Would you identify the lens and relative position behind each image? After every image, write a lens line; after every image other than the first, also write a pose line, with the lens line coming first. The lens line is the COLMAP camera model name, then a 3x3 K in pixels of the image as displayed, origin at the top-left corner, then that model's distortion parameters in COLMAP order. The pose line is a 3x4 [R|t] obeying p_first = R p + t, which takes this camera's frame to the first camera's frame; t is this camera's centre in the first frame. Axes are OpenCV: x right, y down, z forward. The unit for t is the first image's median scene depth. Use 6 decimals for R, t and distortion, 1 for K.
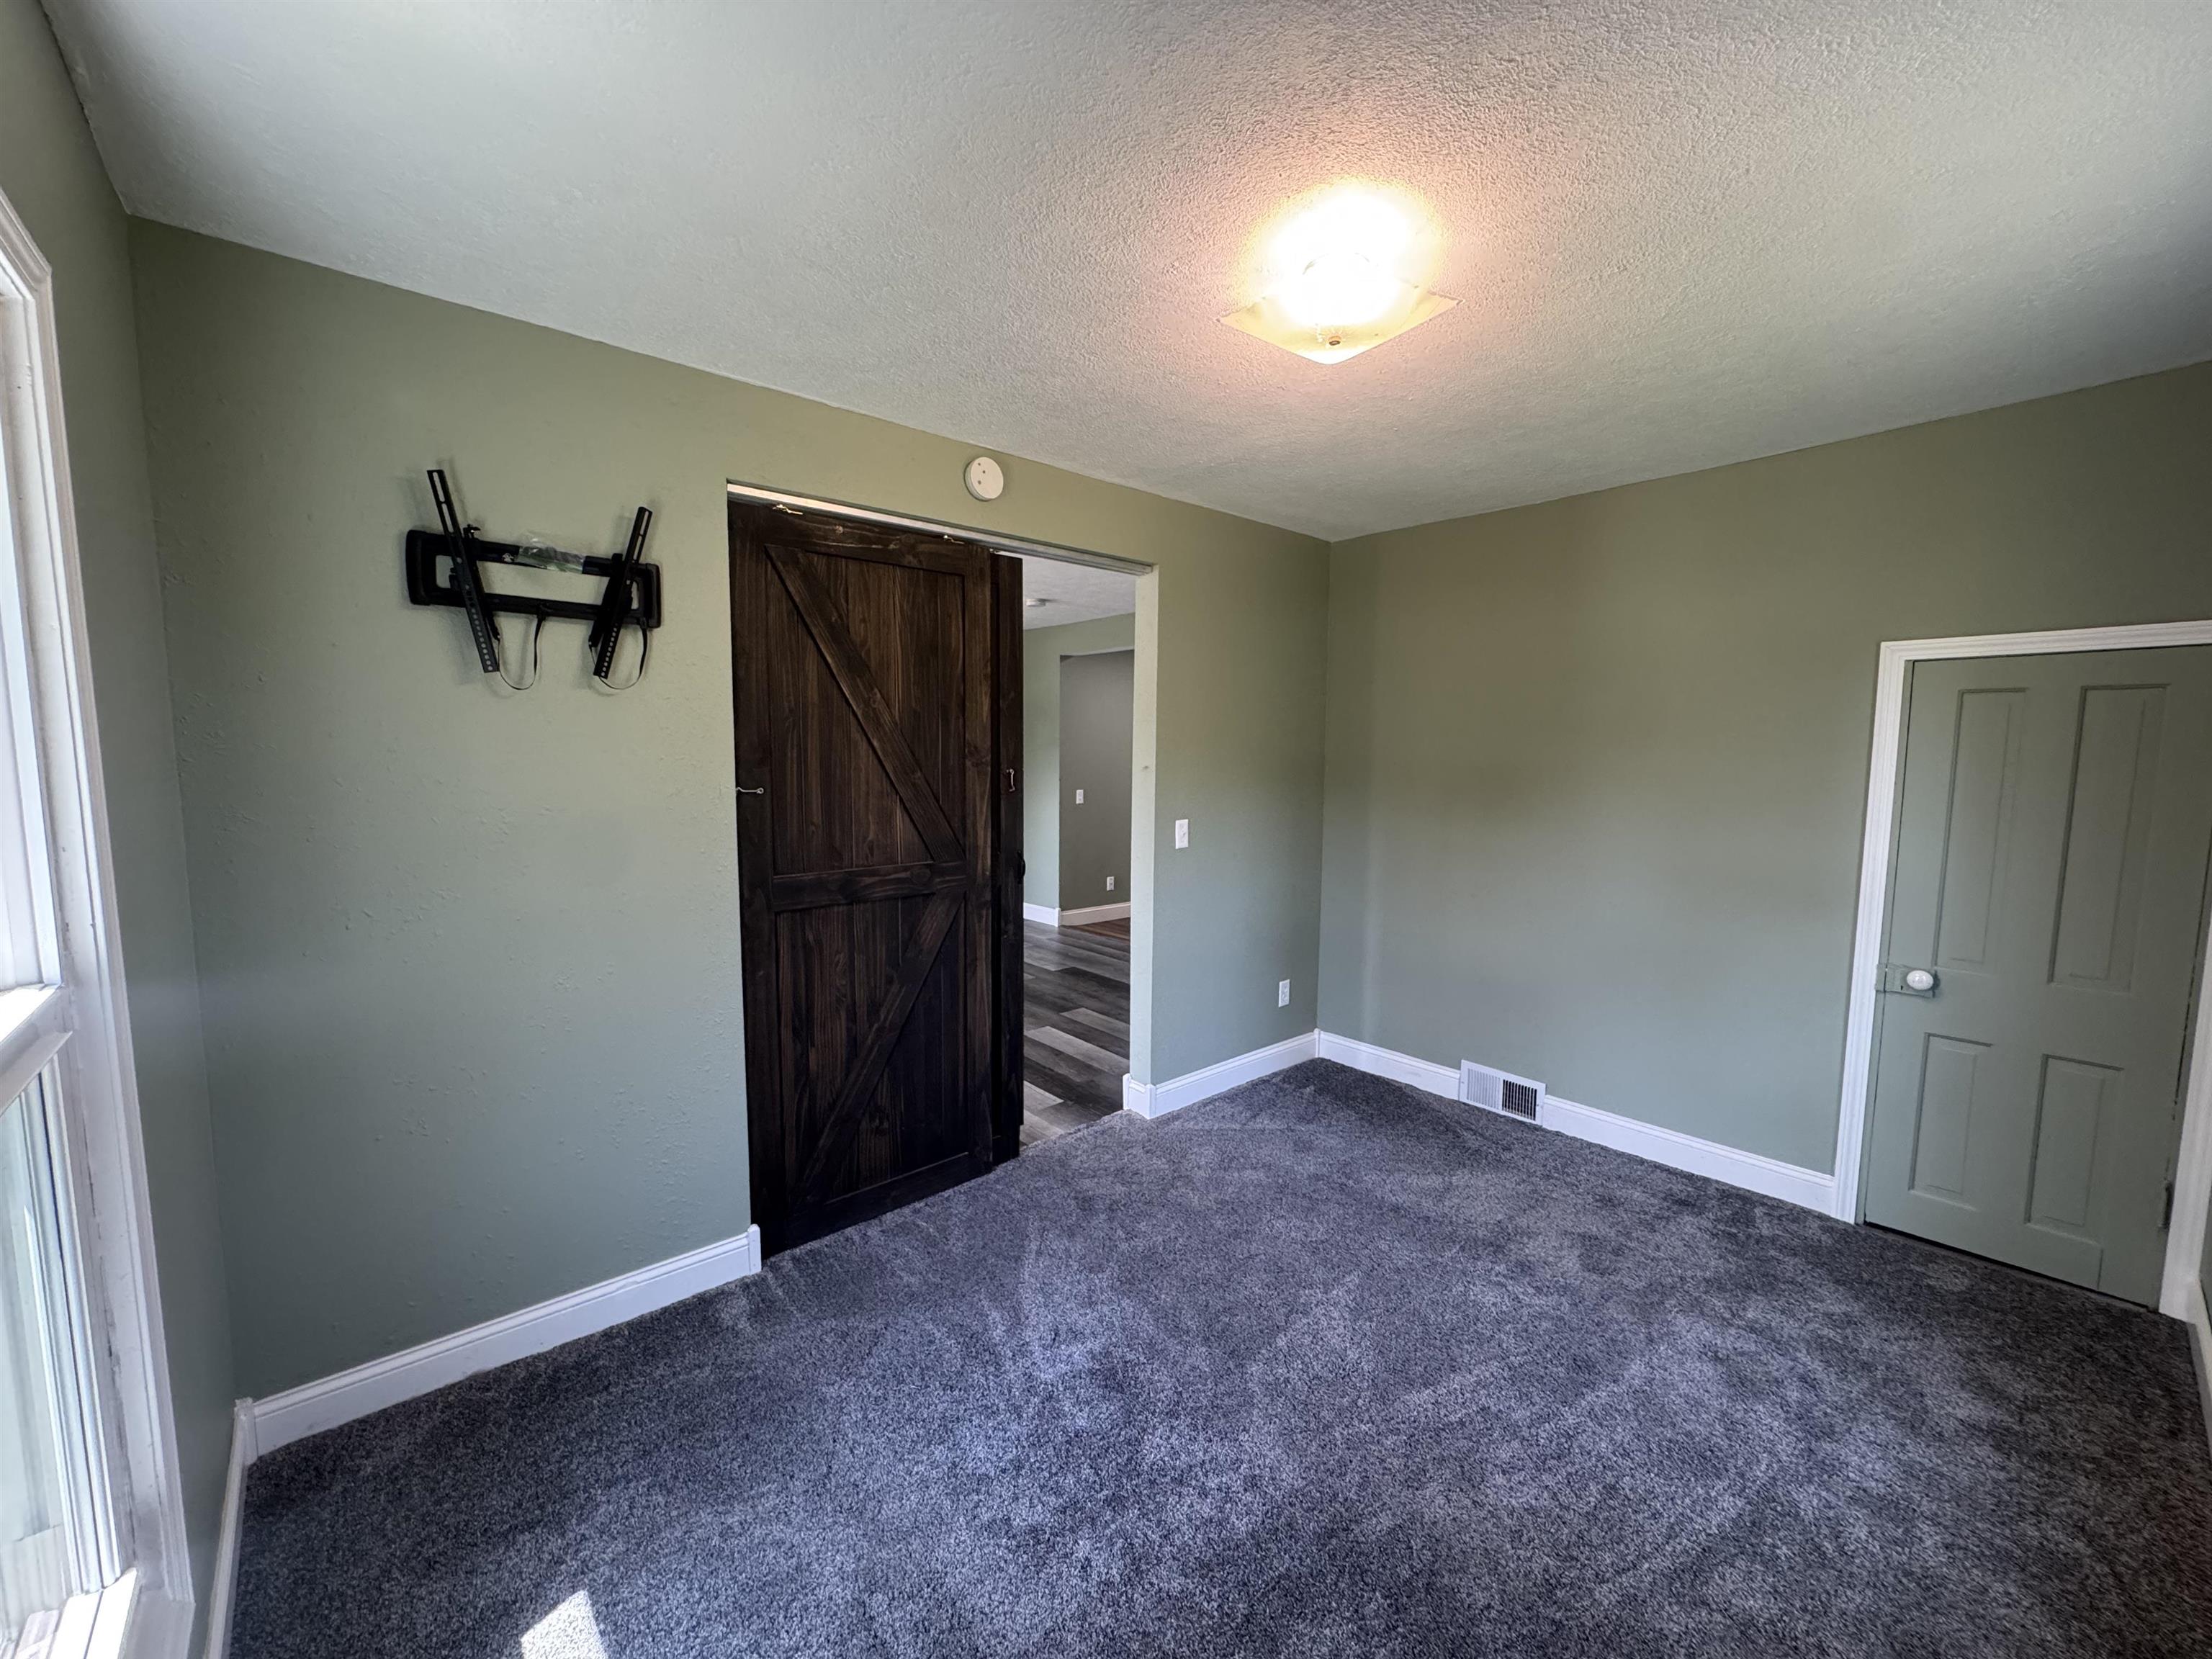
lens RADIAL K [[881.8, 0, 1105.7], [0, 881.8, 833.7], [0, 0, 1]] dist [-0.003831, 0.000371]
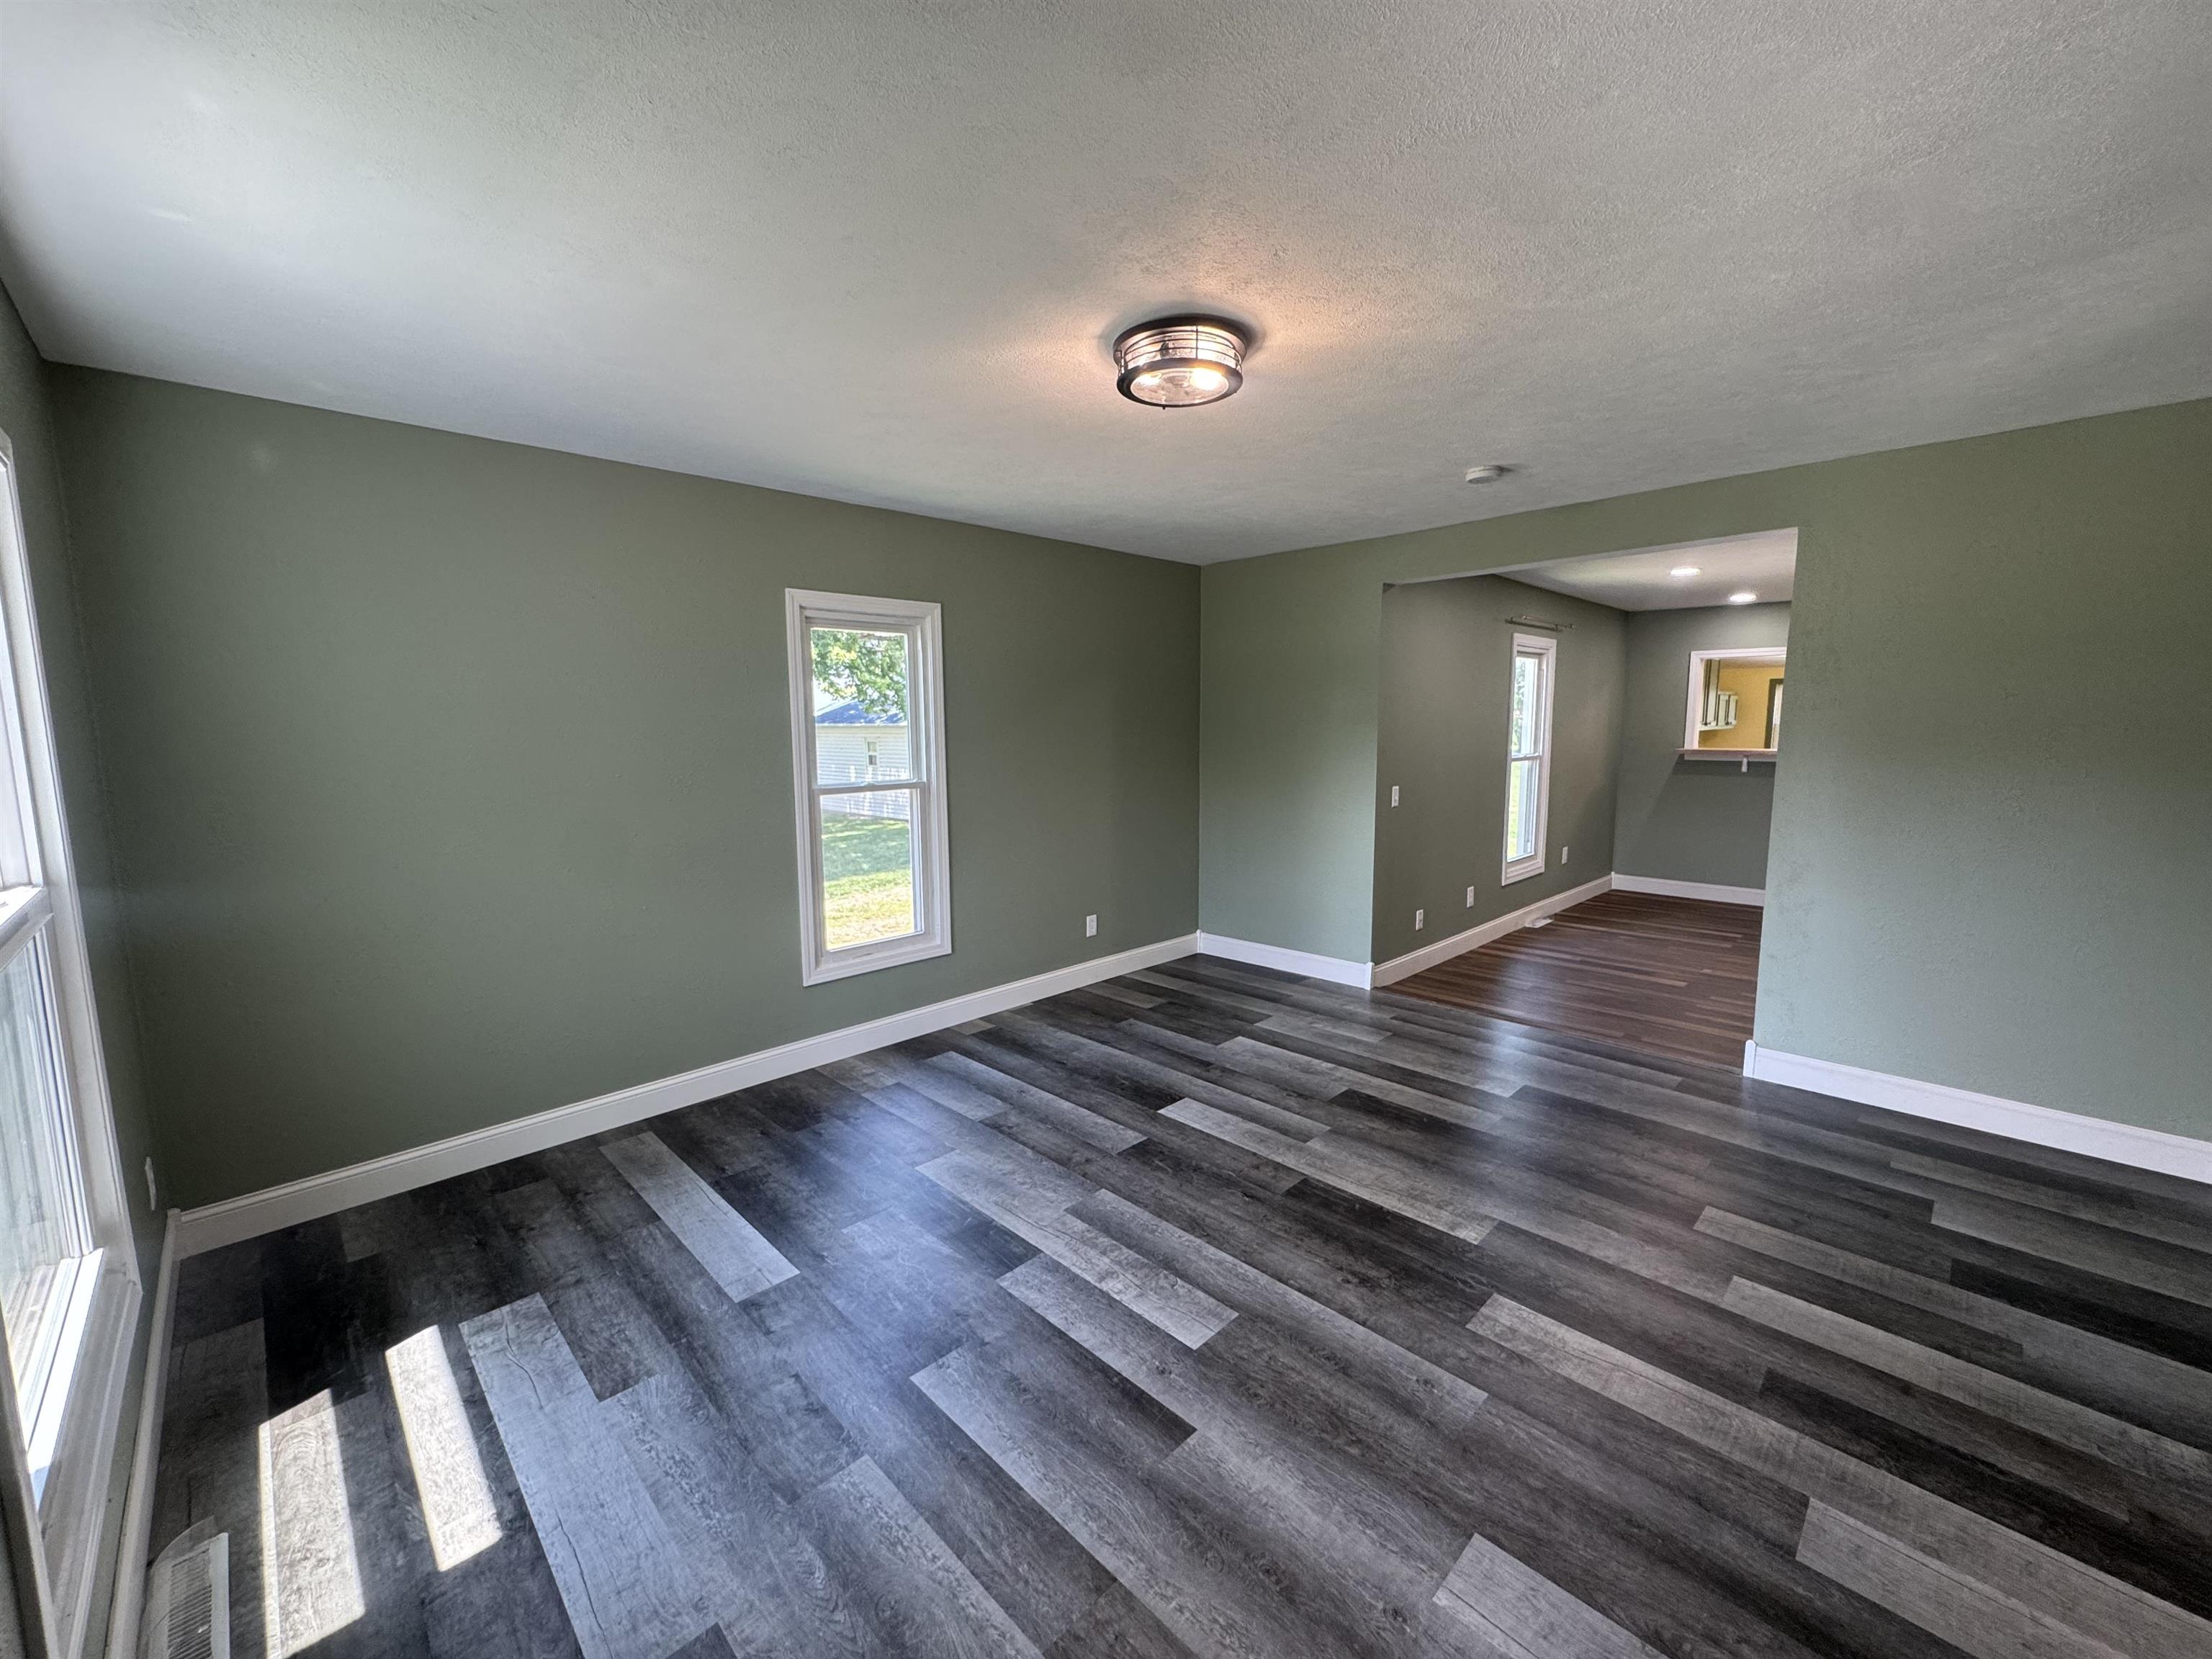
lens RADIAL K [[881.8, 0, 1105.7], [0, 881.8, 833.7], [0, 0, 1]] dist [-0.003831, 0.000371]
pose [[0.998322, -0.012728, 0.056484, -0.428305], [0.011263, 0.999594, 0.026187, -0.048770], [-0.056794, -0.025507, 0.998060, 0.499381]]
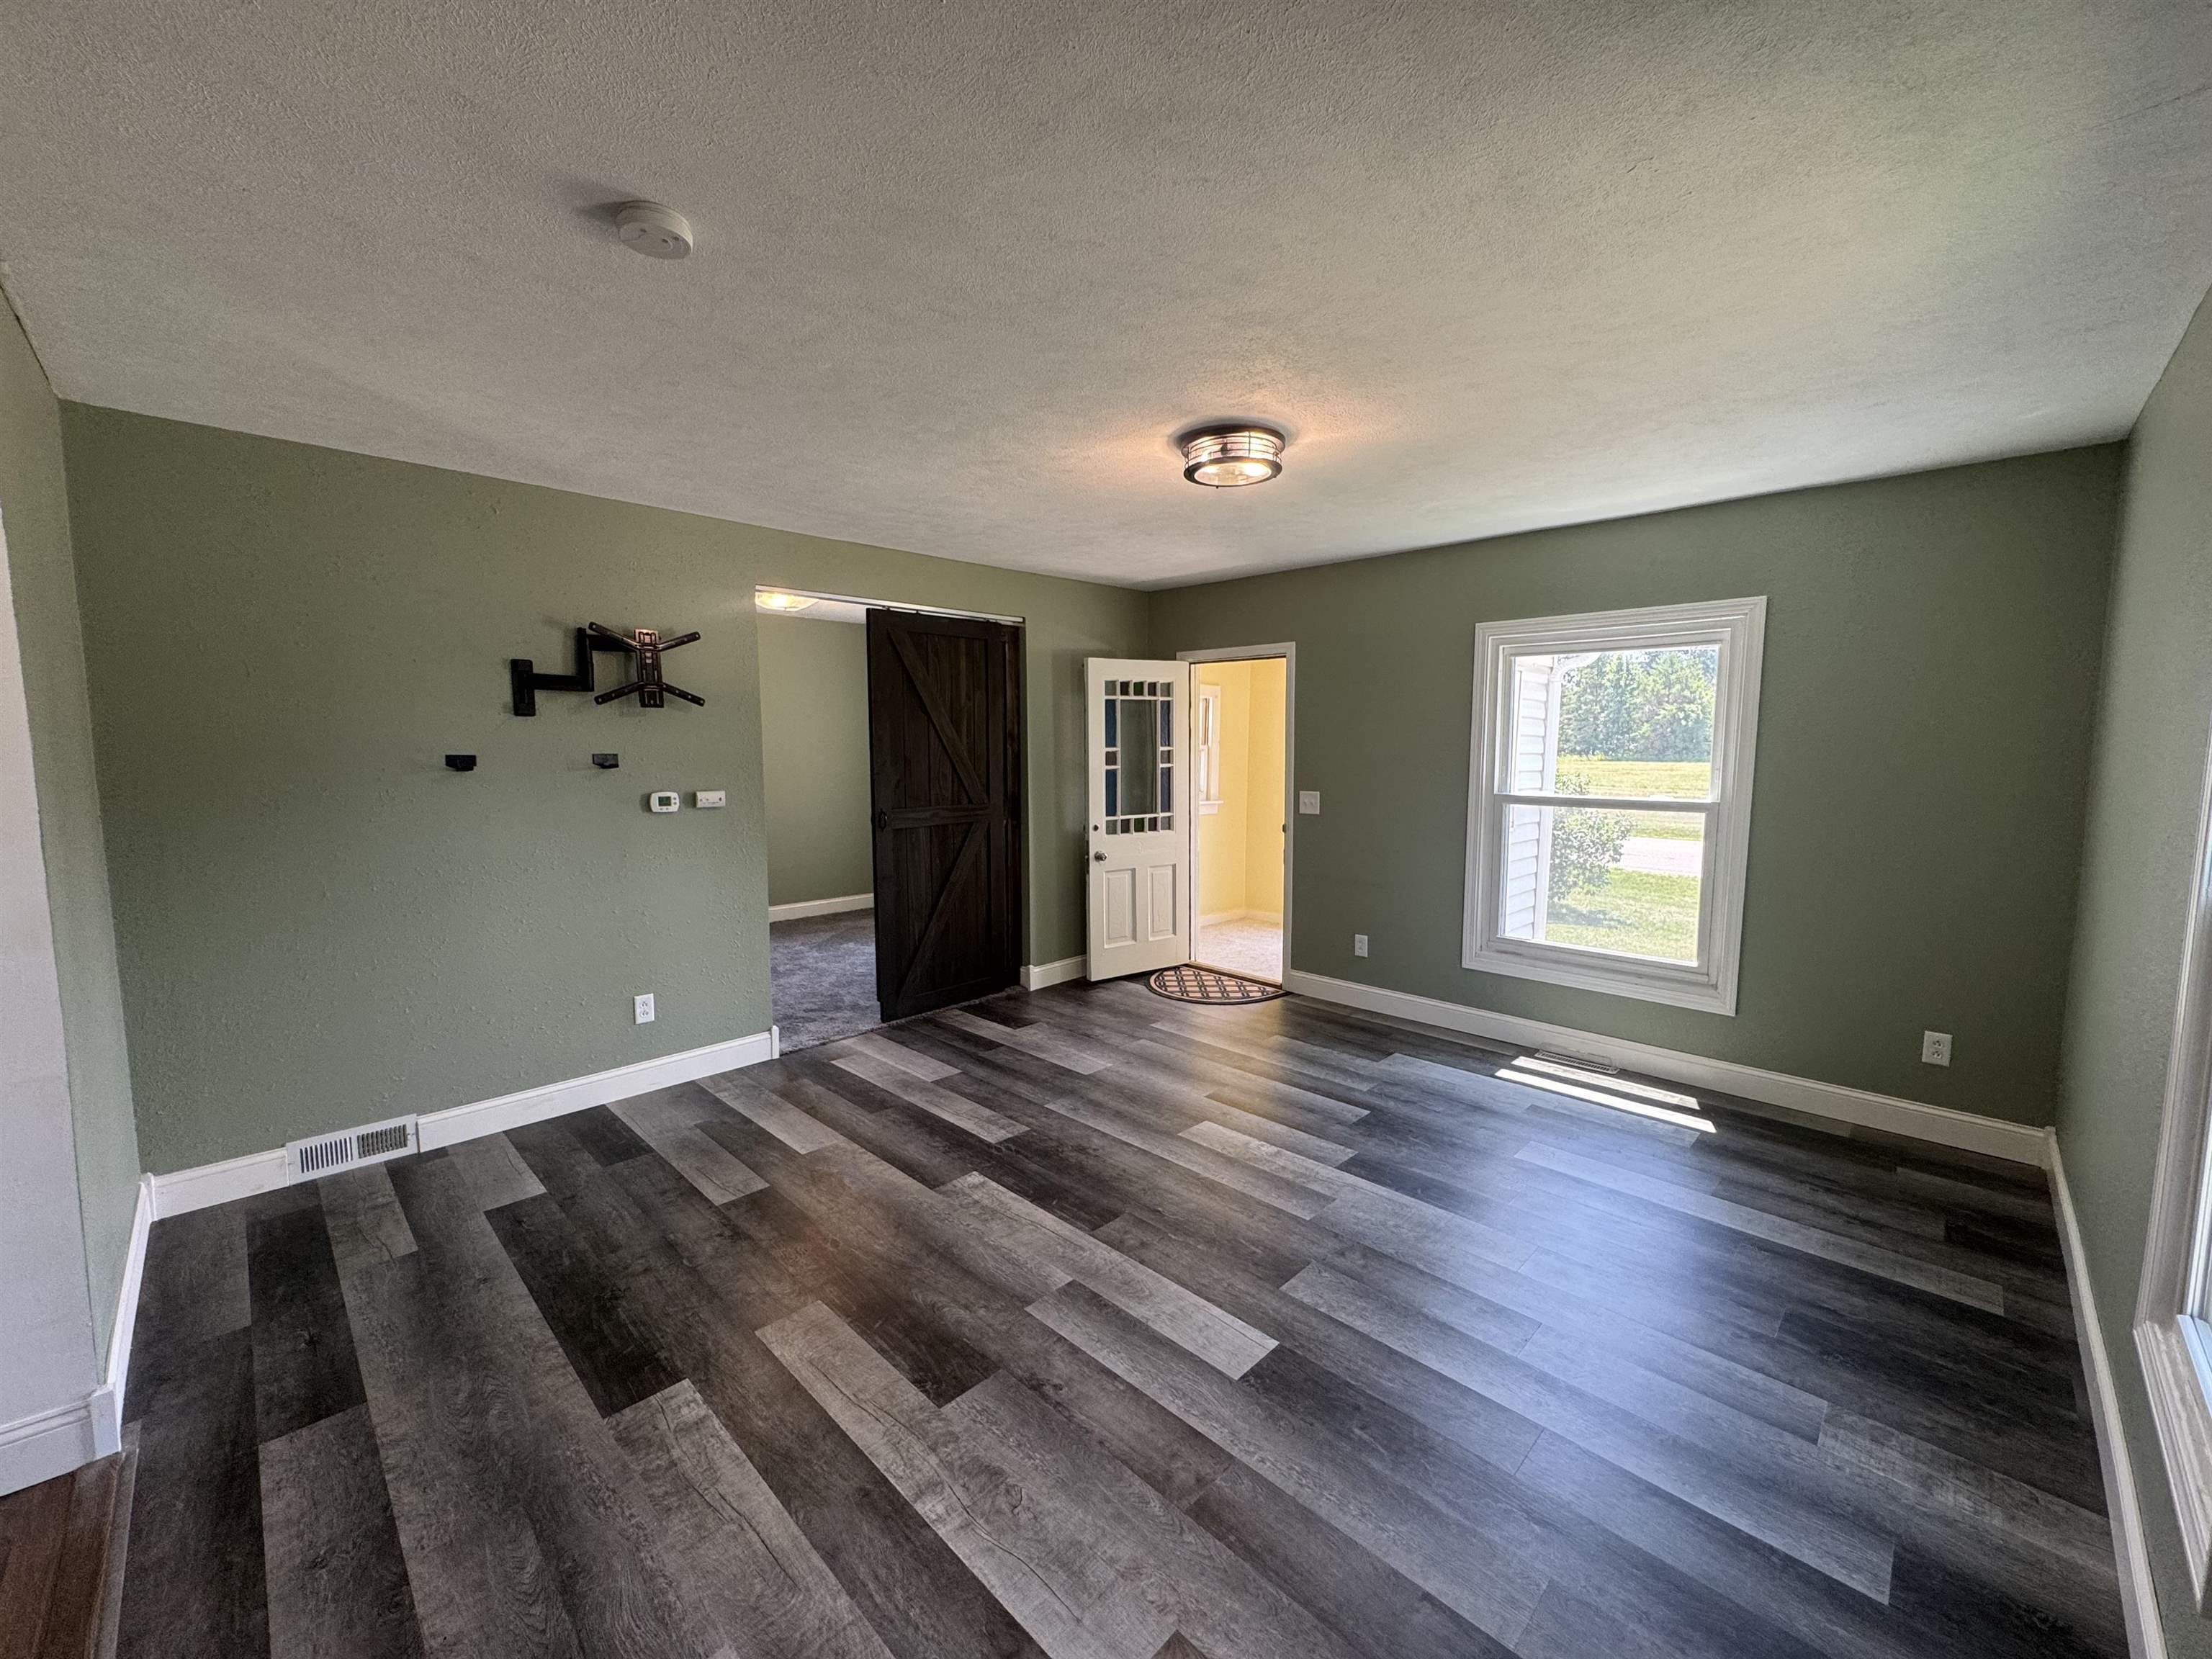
lens RADIAL K [[881.8, 0, 1105.7], [0, 881.8, 833.7], [0, 0, 1]] dist [-0.003831, 0.000371]
pose [[-0.997419, 0.012866, -0.070643, -0.238963], [-0.001858, 0.978863, 0.204508, -0.149940], [0.071781, 0.204111, -0.976312, 1.544903]]
